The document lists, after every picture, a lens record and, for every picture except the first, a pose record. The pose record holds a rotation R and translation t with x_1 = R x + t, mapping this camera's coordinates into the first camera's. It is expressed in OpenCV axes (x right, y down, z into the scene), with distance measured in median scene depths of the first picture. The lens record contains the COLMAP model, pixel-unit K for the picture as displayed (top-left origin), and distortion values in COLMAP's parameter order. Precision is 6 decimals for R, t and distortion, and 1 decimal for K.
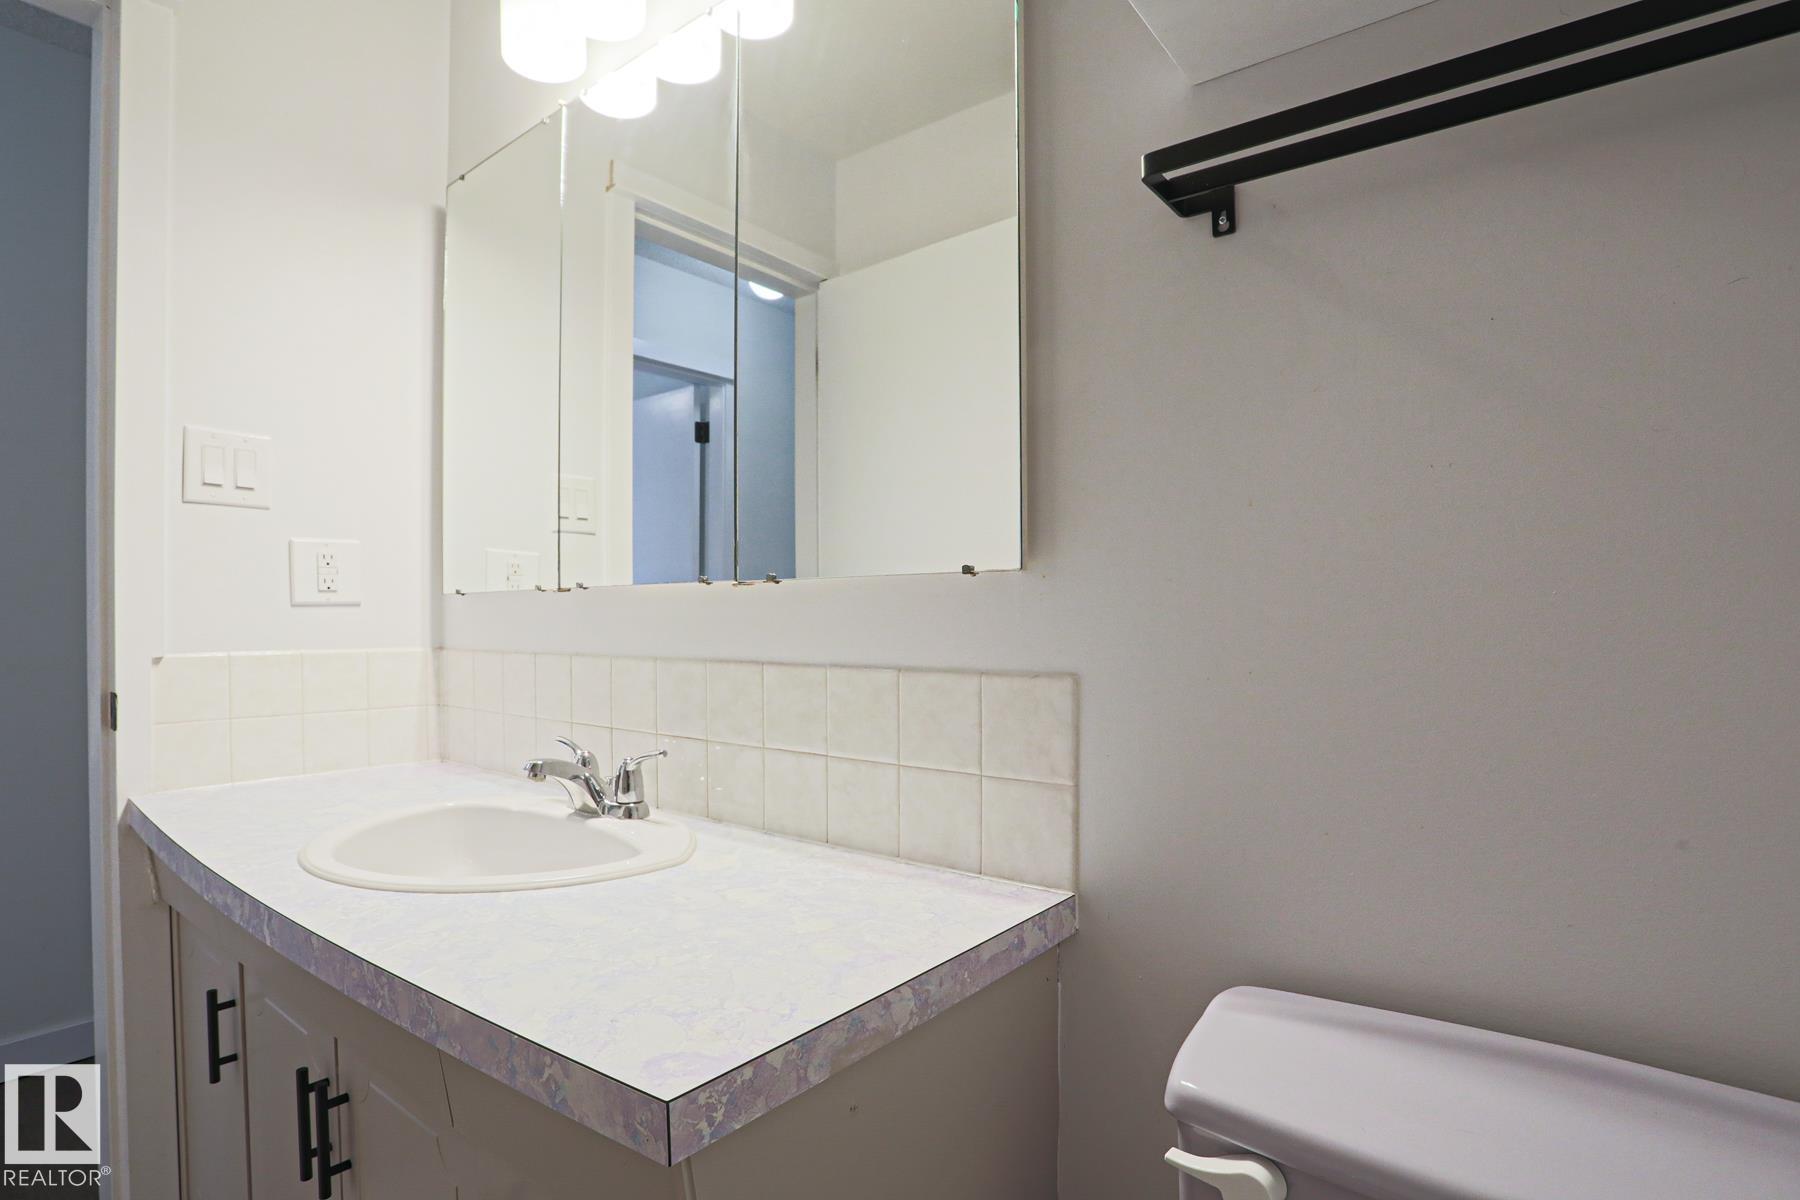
lens RADIAL K [[934.6, 0, 900.7], [0, 934.6, 619.8], [0, 0, 1]] dist [-0.003964, 0.000337]
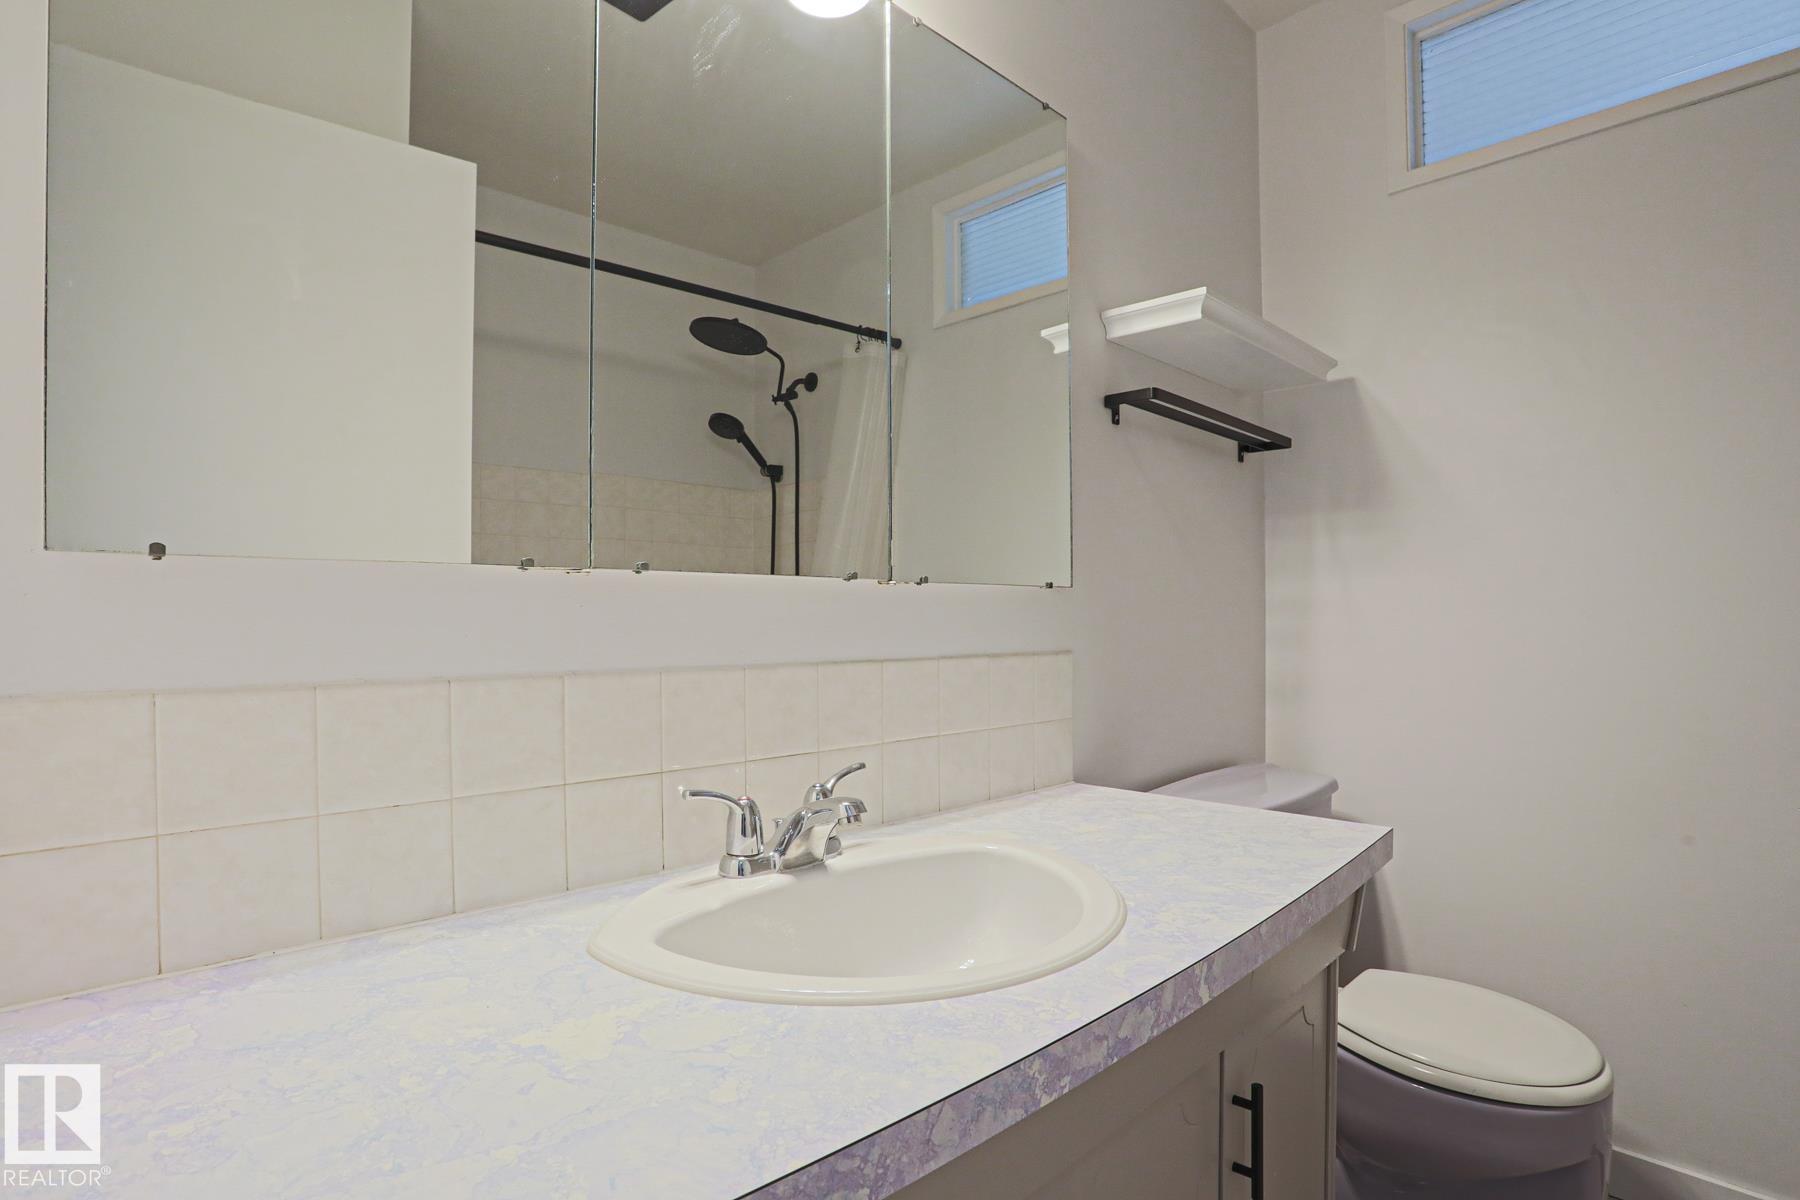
lens RADIAL K [[899.6, 0, 903.6], [0, 899.6, 601.6], [0, 0, 1]] dist [-0.003258, 0.000229]
pose [[0.116119, 0.016471, 0.993099, -1.190666], [-0.000923, 0.999864, -0.016475, -0.002408], [-0.993235, 0.000997, 0.116118, 0.913317]]
